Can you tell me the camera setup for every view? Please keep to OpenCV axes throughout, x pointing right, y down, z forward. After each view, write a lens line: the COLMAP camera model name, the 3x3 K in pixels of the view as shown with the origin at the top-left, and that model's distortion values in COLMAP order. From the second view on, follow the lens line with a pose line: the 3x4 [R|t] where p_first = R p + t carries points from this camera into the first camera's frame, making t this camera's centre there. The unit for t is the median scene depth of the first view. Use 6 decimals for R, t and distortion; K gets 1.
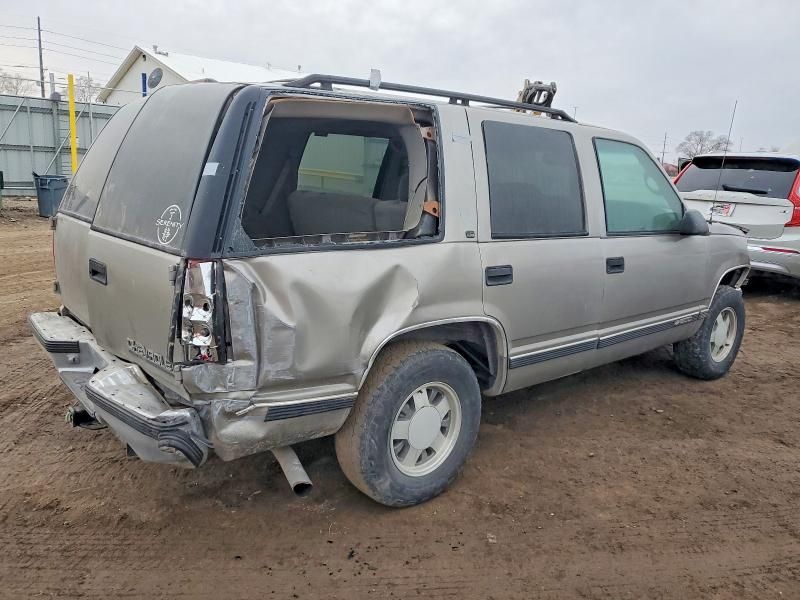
lens RADIAL K [[605.5, 0, 400.0], [0, 605.5, 300.0], [0, 0, 1]] dist [0.026098, -0.002245]
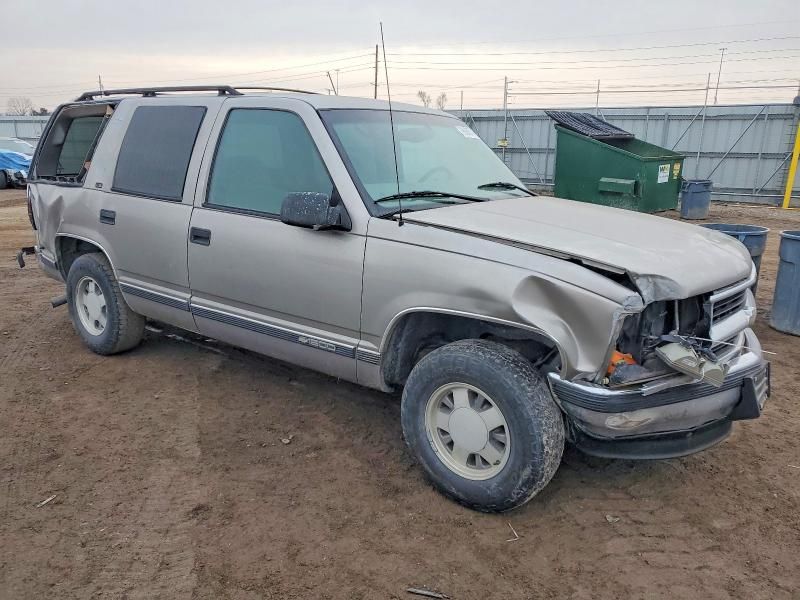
lens RADIAL K [[605.5, 0, 400.0], [0, 605.5, 300.0], [0, 0, 1]] dist [0.026098, -0.002245]
pose [[0.249122, 0.205041, -0.946518, 1.410555], [-0.226634, 0.962537, 0.148862, -0.180386], [0.941581, 0.177429, 0.286258, 1.041076]]
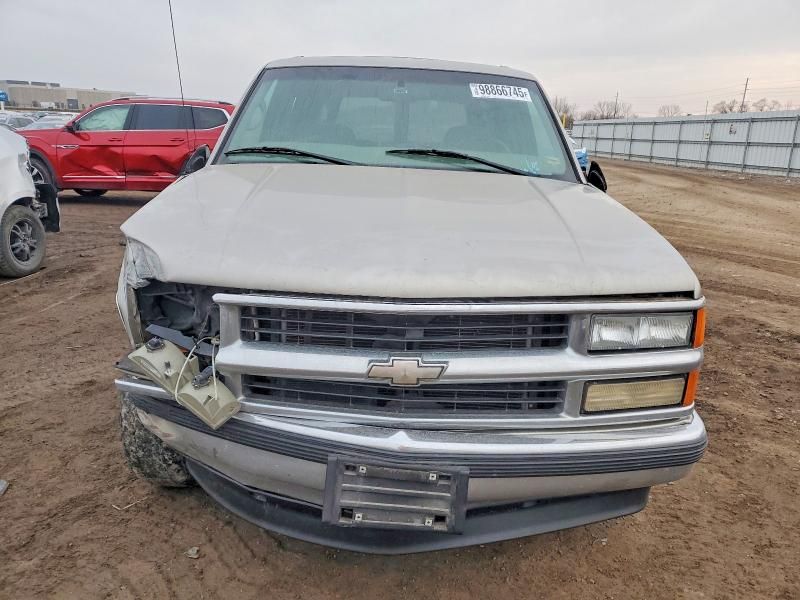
lens RADIAL K [[605.5, 0, 400.0], [0, 605.5, 300.0], [0, 0, 1]] dist [0.026098, -0.002245]
pose [[-0.598985, 0.155781, -0.785461, 1.115140], [-0.238113, 0.901874, 0.360451, -0.365610], [0.764539, 0.402933, -0.503116, 1.952690]]
